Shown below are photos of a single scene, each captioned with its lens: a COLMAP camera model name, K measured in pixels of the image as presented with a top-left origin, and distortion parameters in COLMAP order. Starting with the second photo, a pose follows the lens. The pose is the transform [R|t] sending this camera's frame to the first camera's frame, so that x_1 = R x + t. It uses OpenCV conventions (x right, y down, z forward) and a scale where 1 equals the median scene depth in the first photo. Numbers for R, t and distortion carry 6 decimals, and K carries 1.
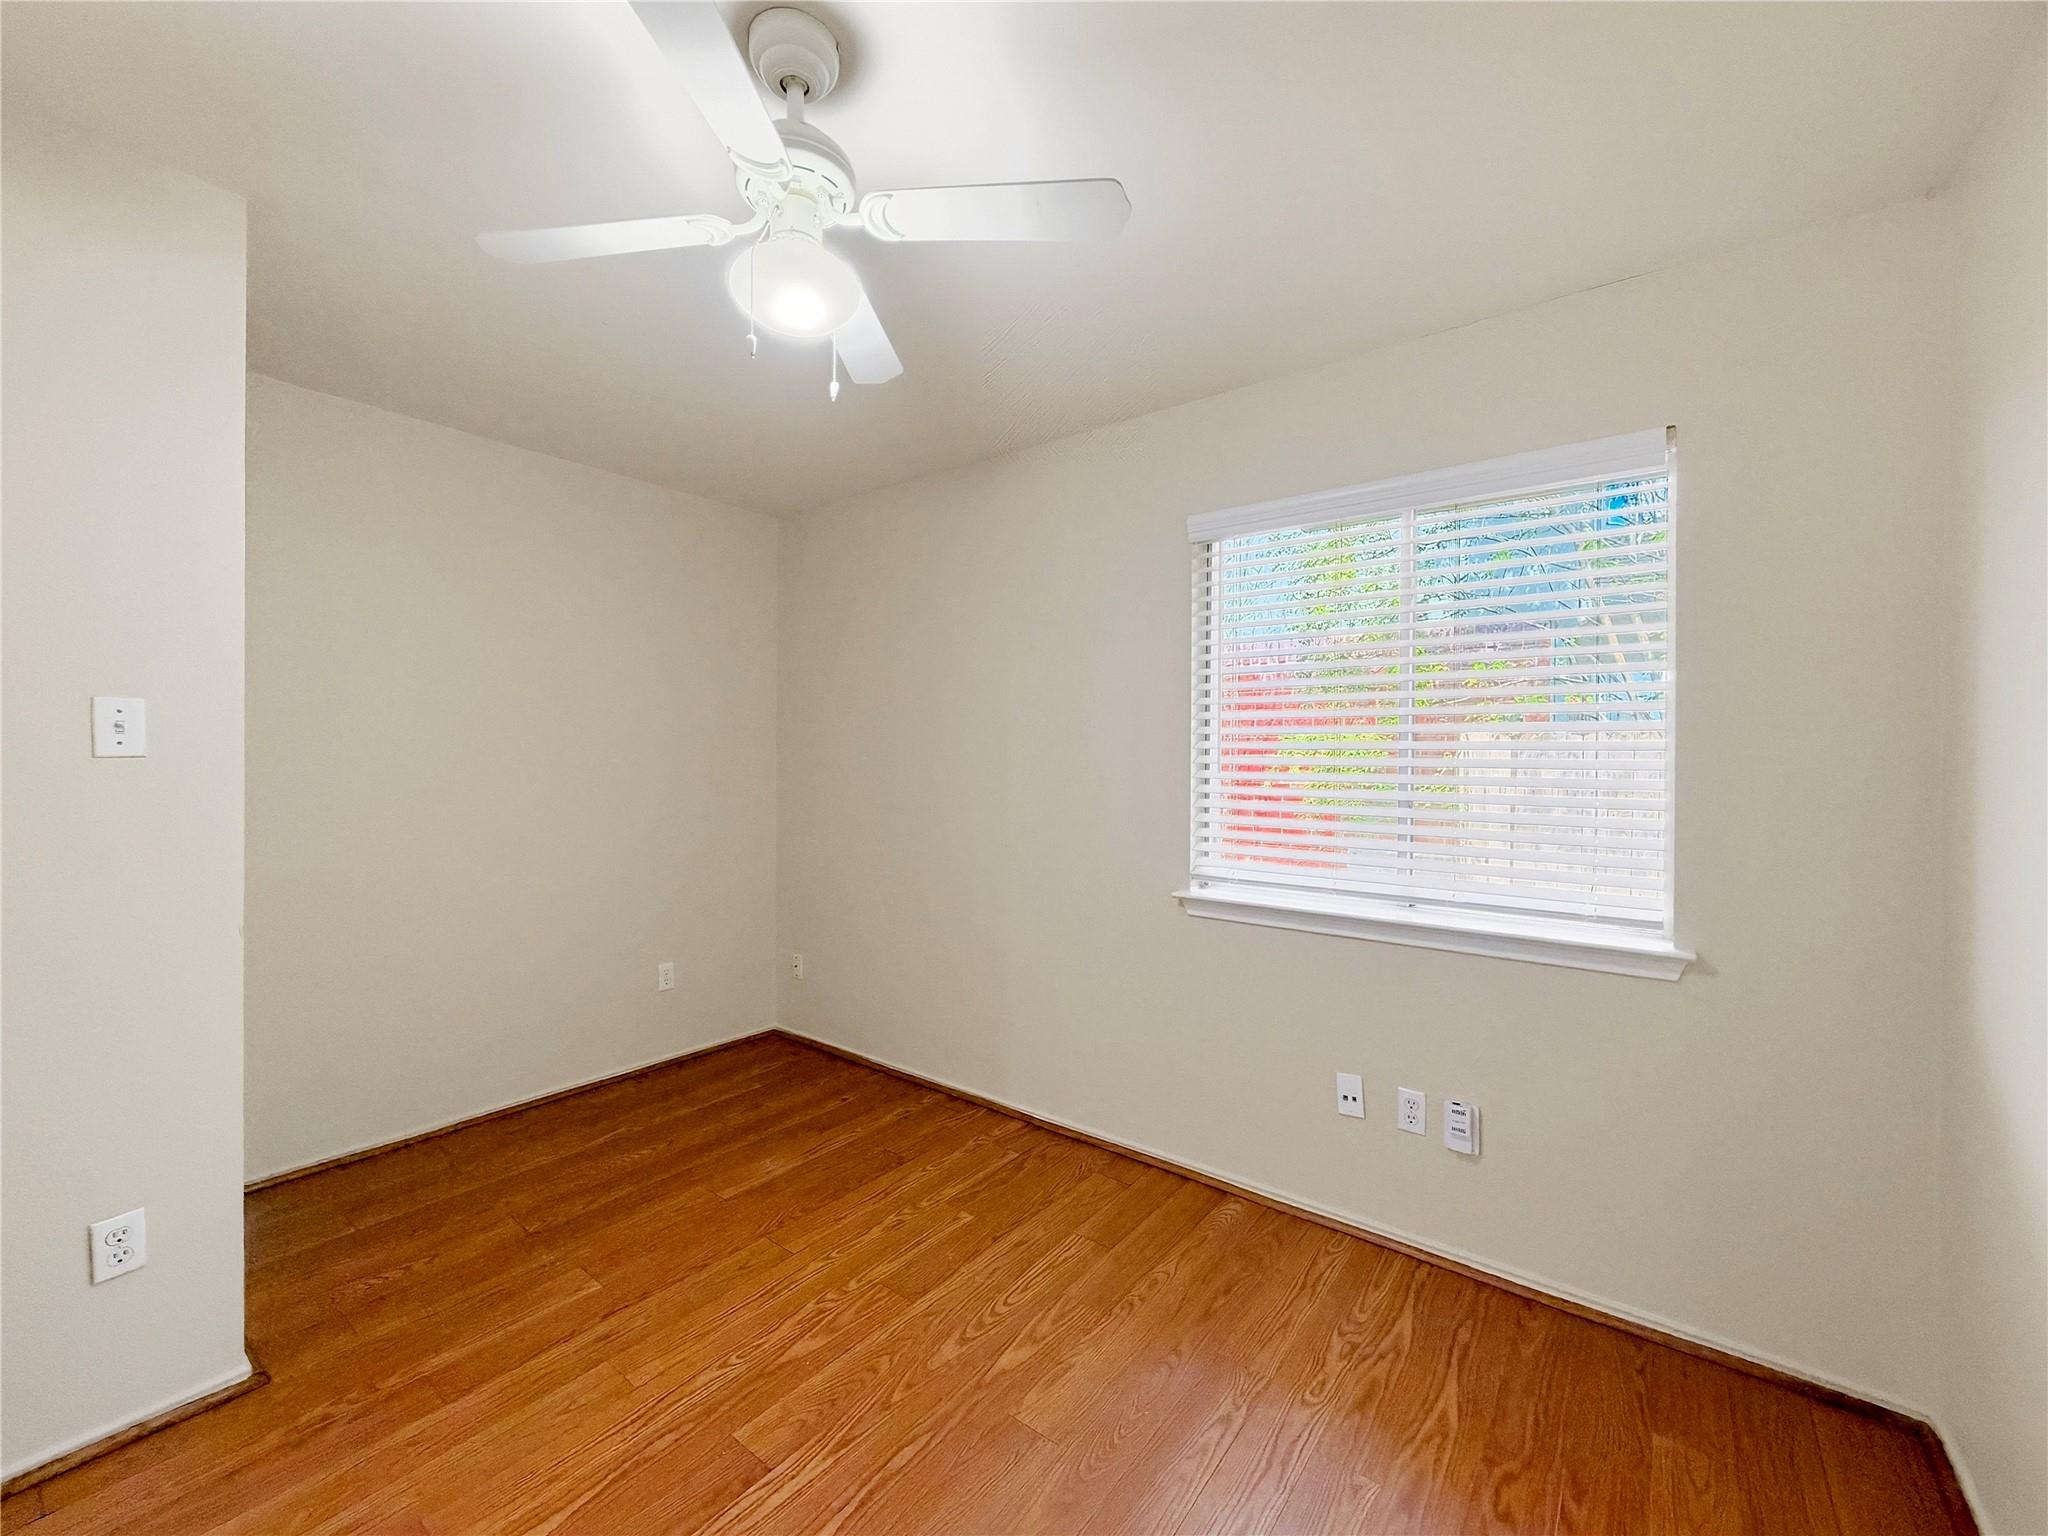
lens RADIAL K [[835.0, 0, 1026.0], [0, 835.0, 772.2], [0, 0, 1]] dist [0.000366, 0.000305]
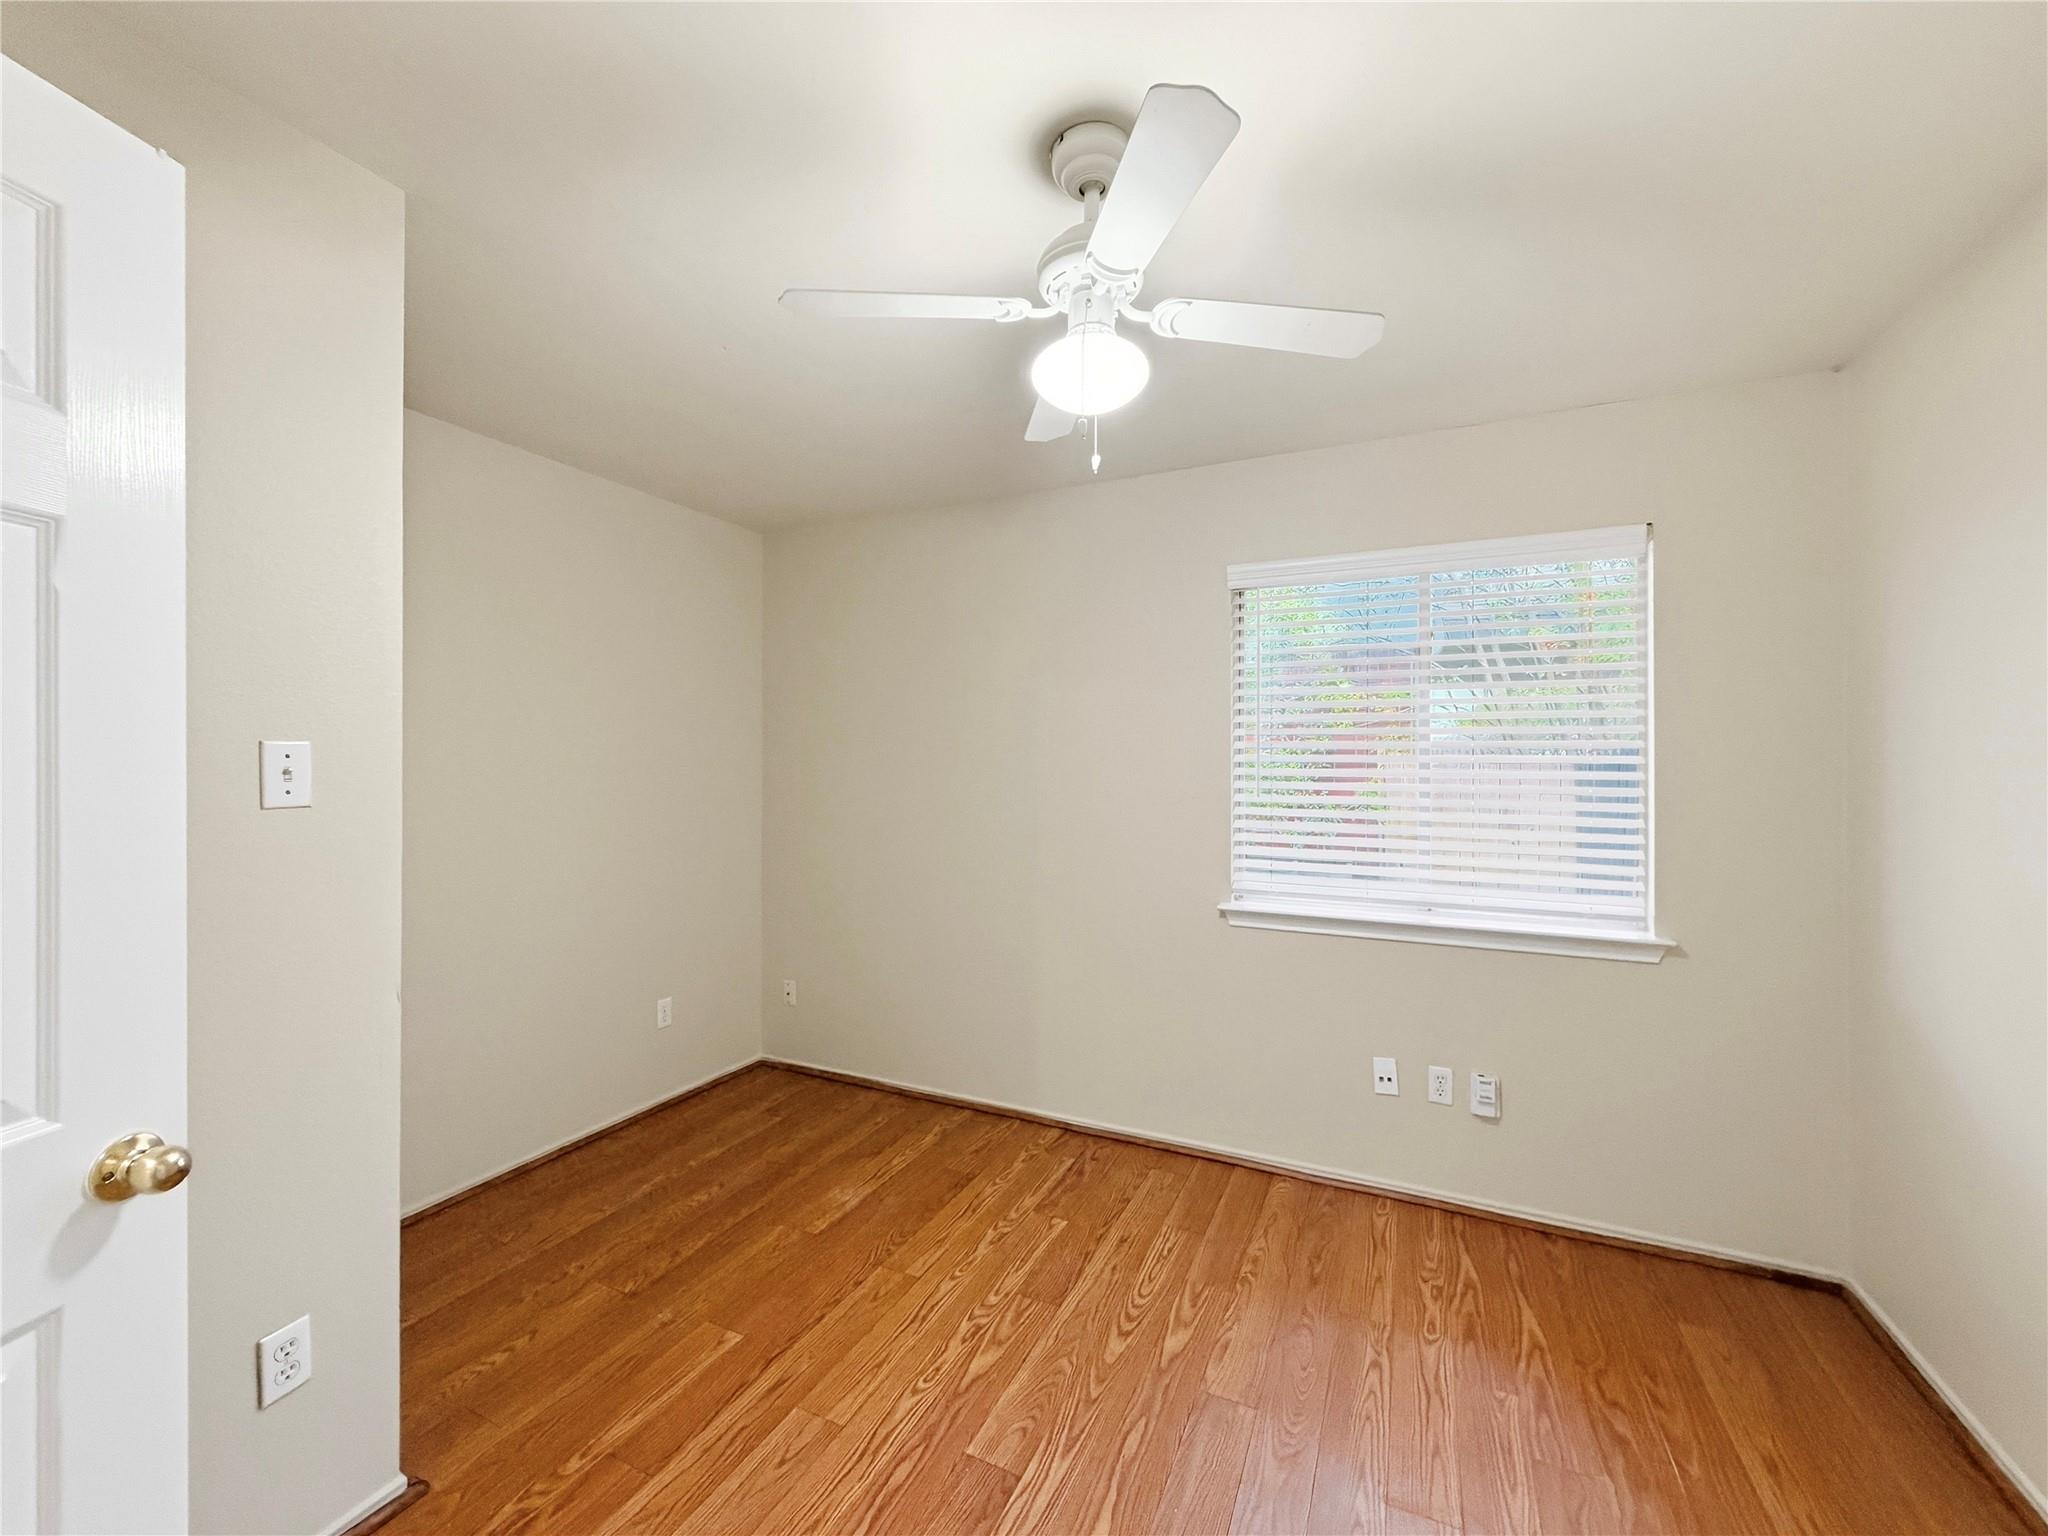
lens RADIAL K [[835.0, 0, 1002.2], [0, 835.0, 770.5], [0, 0, 1]] dist [0.000366, 0.000305]
pose [[0.977128, -0.005467, 0.212581, -0.423496], [0.007142, 0.999949, -0.007112, -0.036360], [-0.212532, 0.008467, 0.977118, -0.023497]]
